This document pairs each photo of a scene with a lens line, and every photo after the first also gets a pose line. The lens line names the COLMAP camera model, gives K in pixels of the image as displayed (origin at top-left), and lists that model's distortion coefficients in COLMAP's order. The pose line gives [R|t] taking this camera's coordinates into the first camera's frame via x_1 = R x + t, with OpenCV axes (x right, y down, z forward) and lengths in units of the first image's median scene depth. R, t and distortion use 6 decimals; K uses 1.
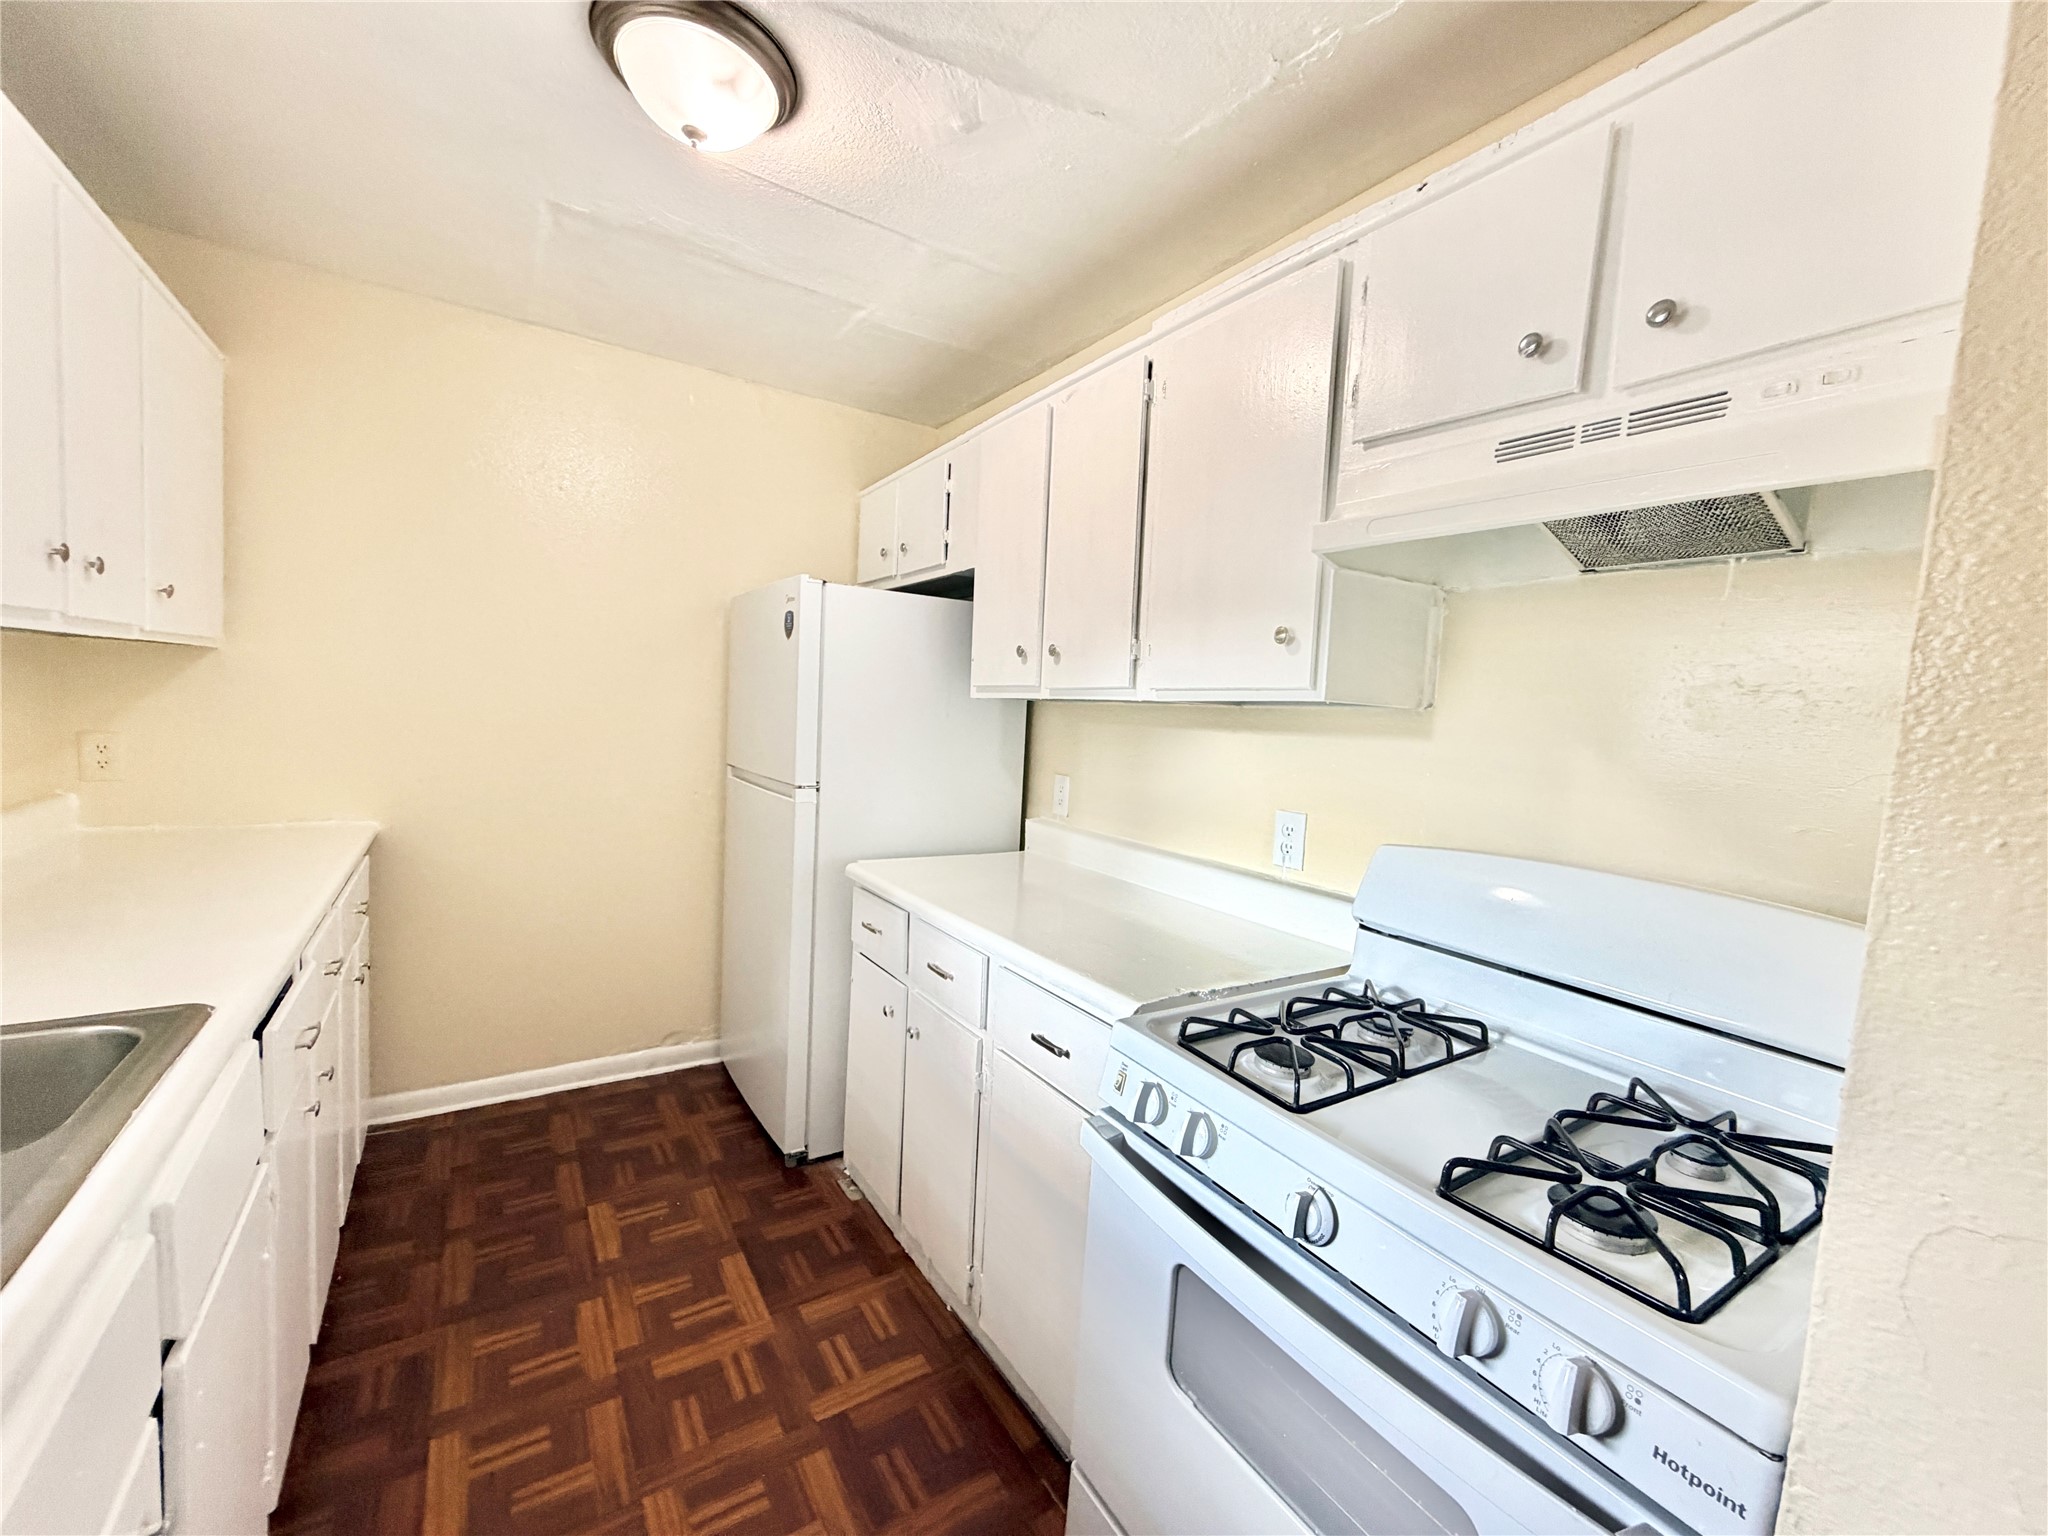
lens RADIAL K [[819.0, 0, 1017.7], [0, 819.0, 766.3], [0, 0, 1]] dist [-0.000179, 0.000123]
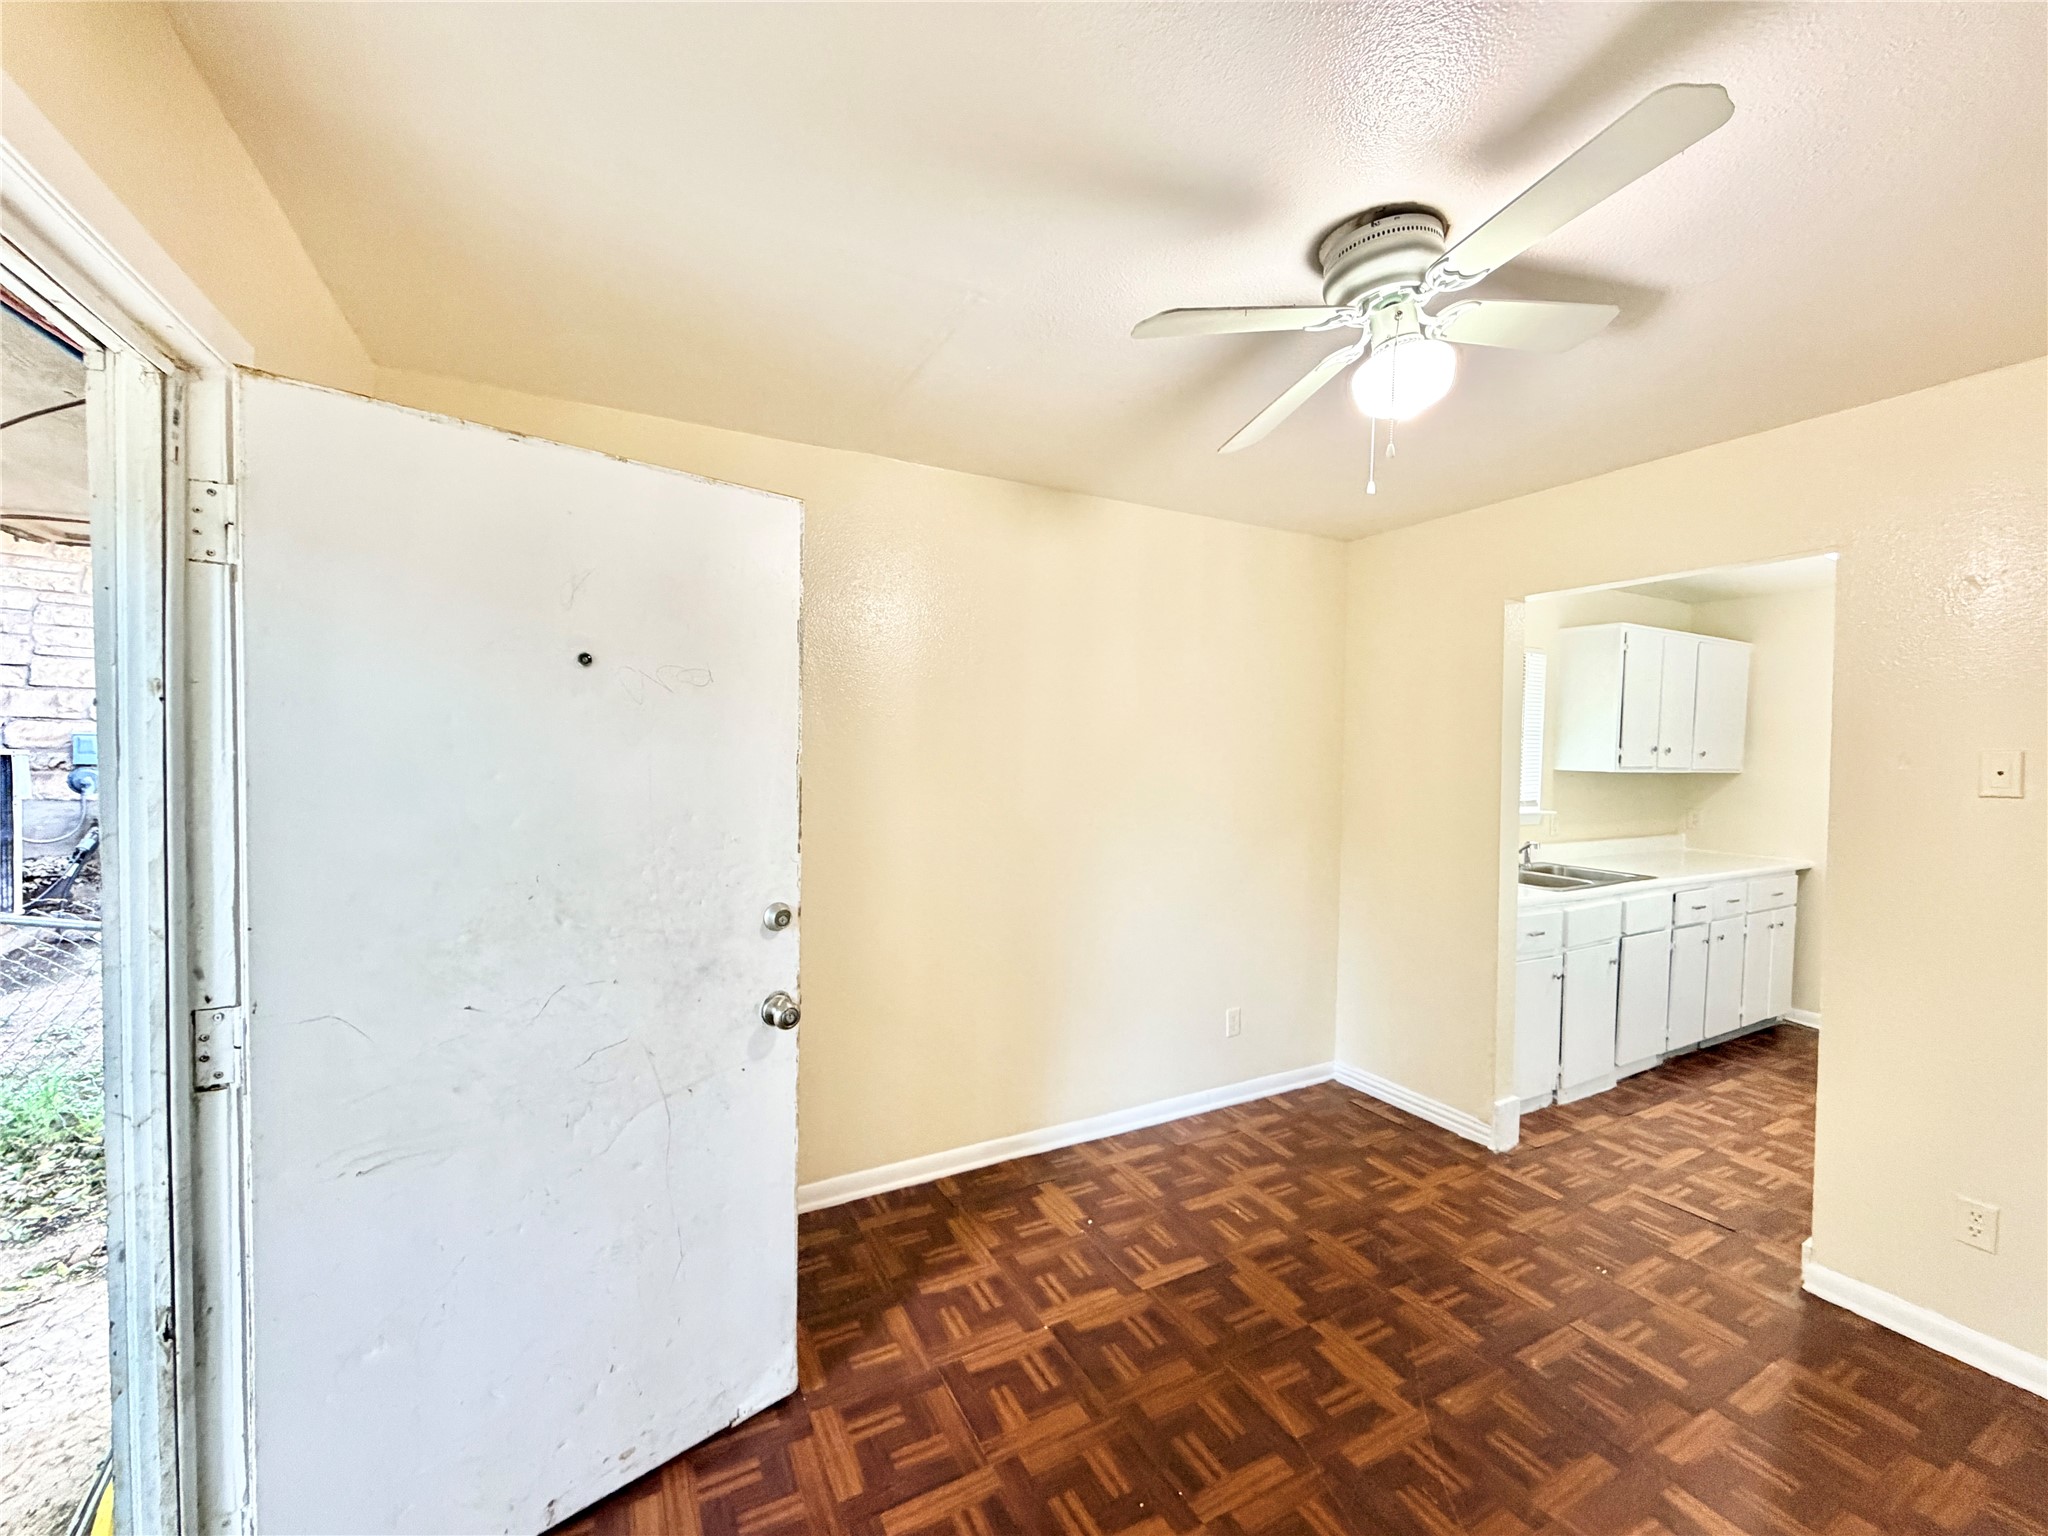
lens RADIAL K [[817.0, 0, 1020.7], [0, 817.0, 771.6], [0, 0, 1]] dist [0.000017, -0.000349]
pose [[-0.089457, -0.024770, -0.995683, 1.890911], [-0.102103, 0.994652, -0.015571, 0.114200], [0.990743, 0.100270, -0.091508, -0.988748]]
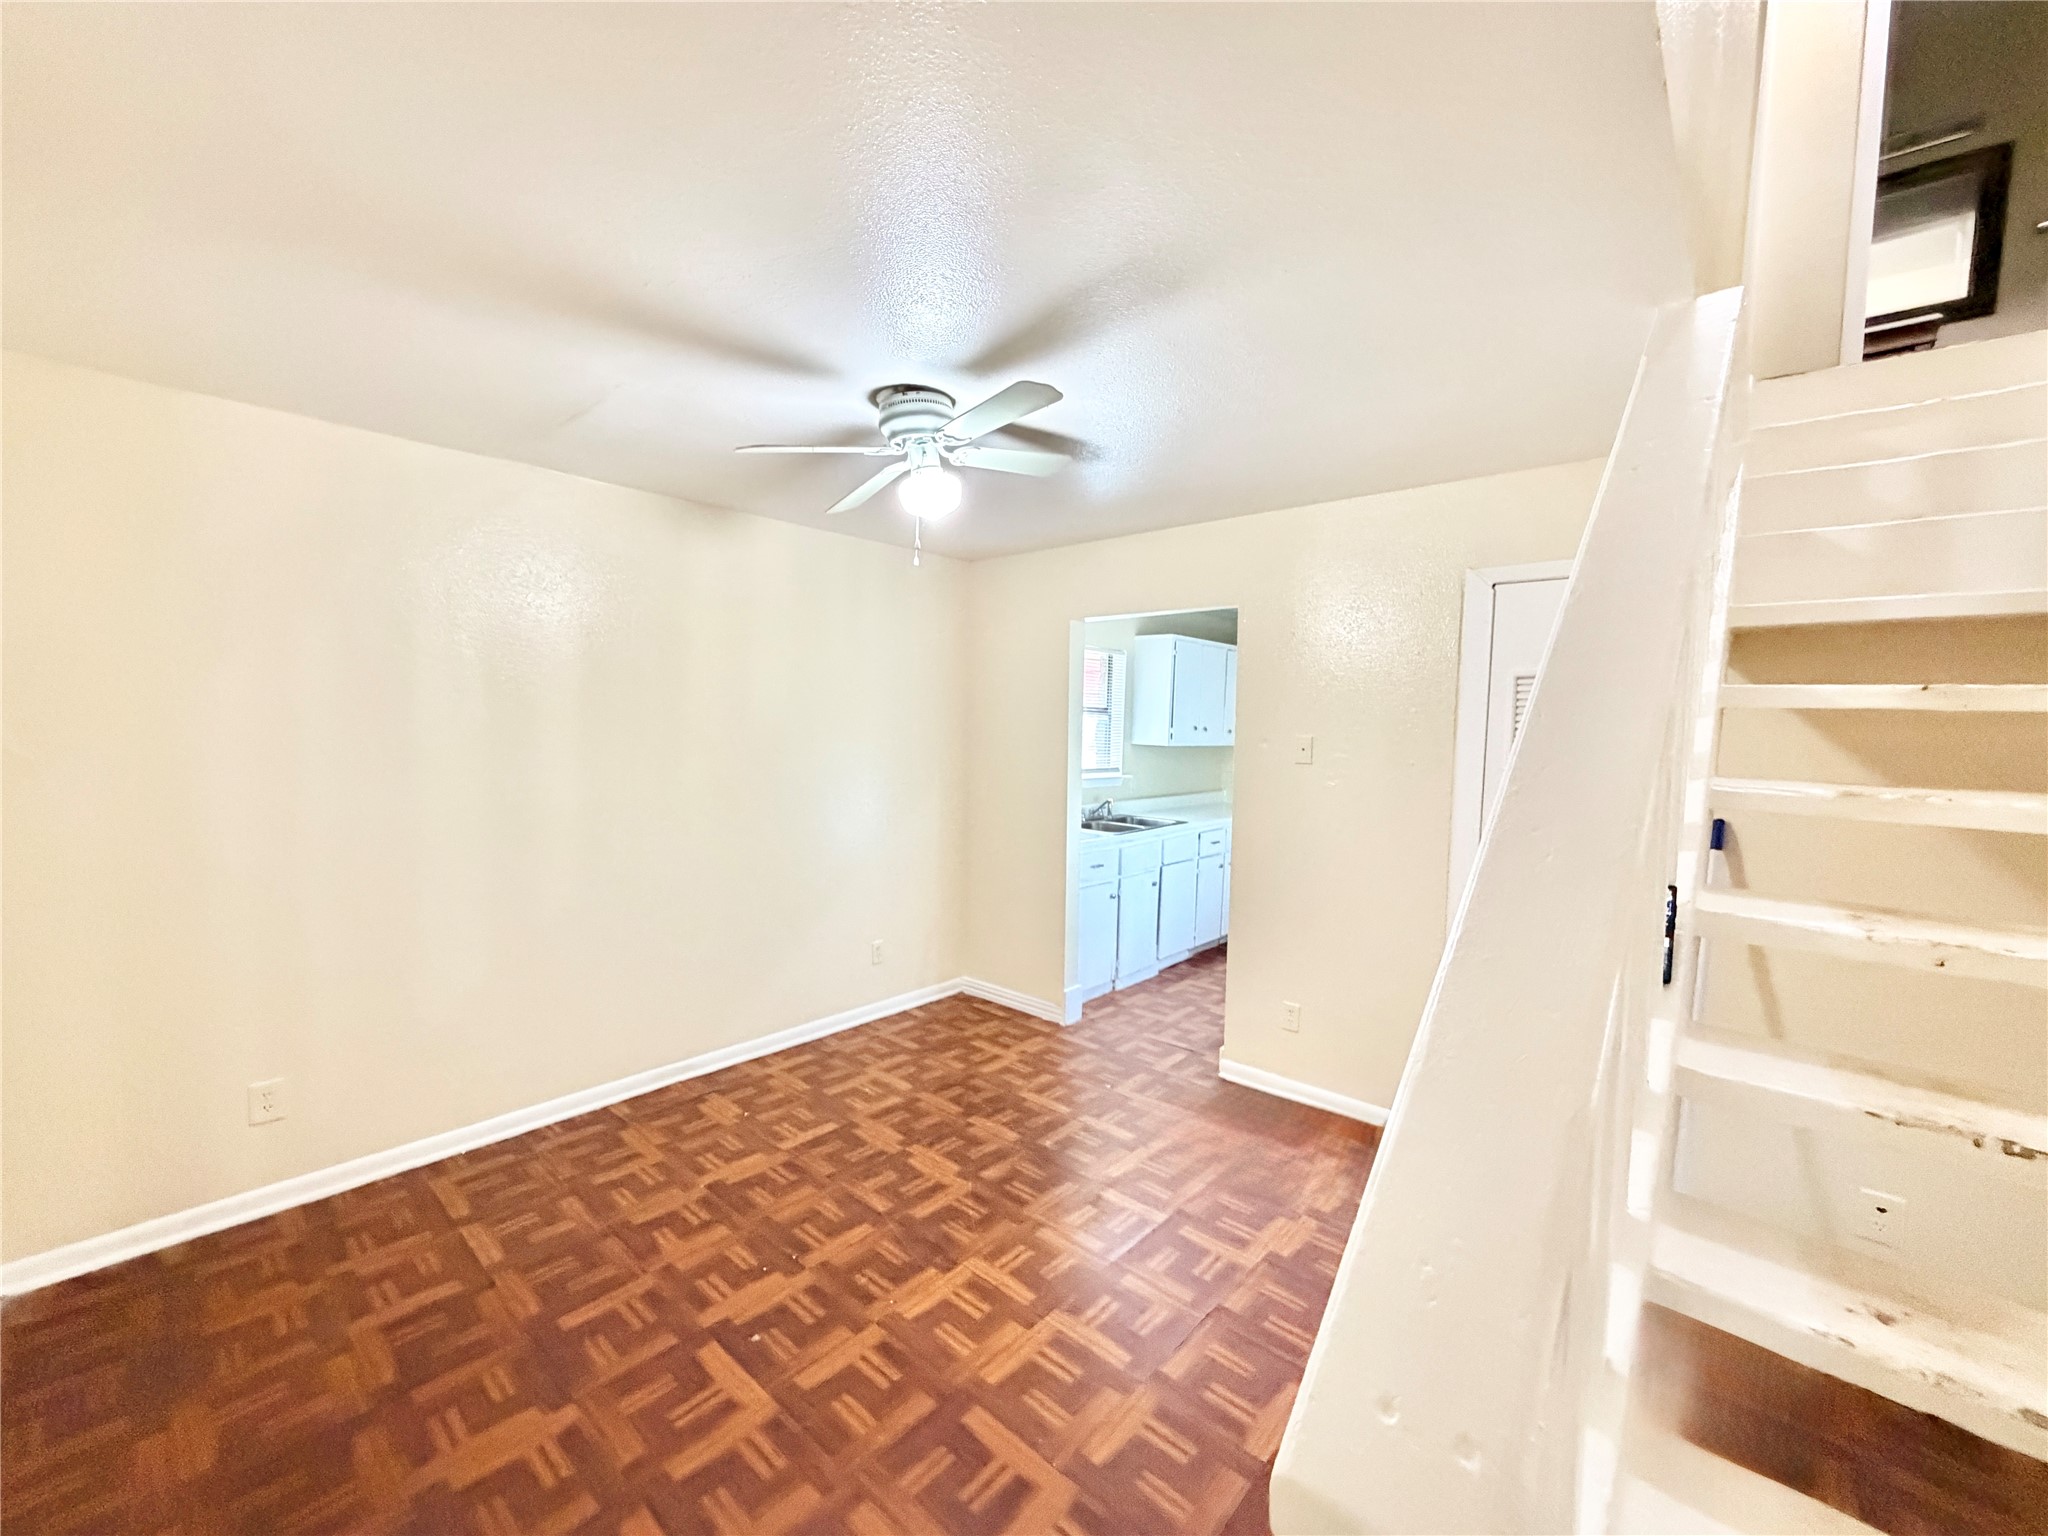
lens RADIAL K [[817.0, 0, 1020.7], [0, 817.0, 771.6], [0, 0, 1]] dist [0.000017, -0.000349]
pose [[0.262074, 0.011193, -0.964983, 2.339766], [-0.087361, 0.996102, -0.012172, 0.090501], [0.961085, 0.087492, 0.262031, -0.864305]]
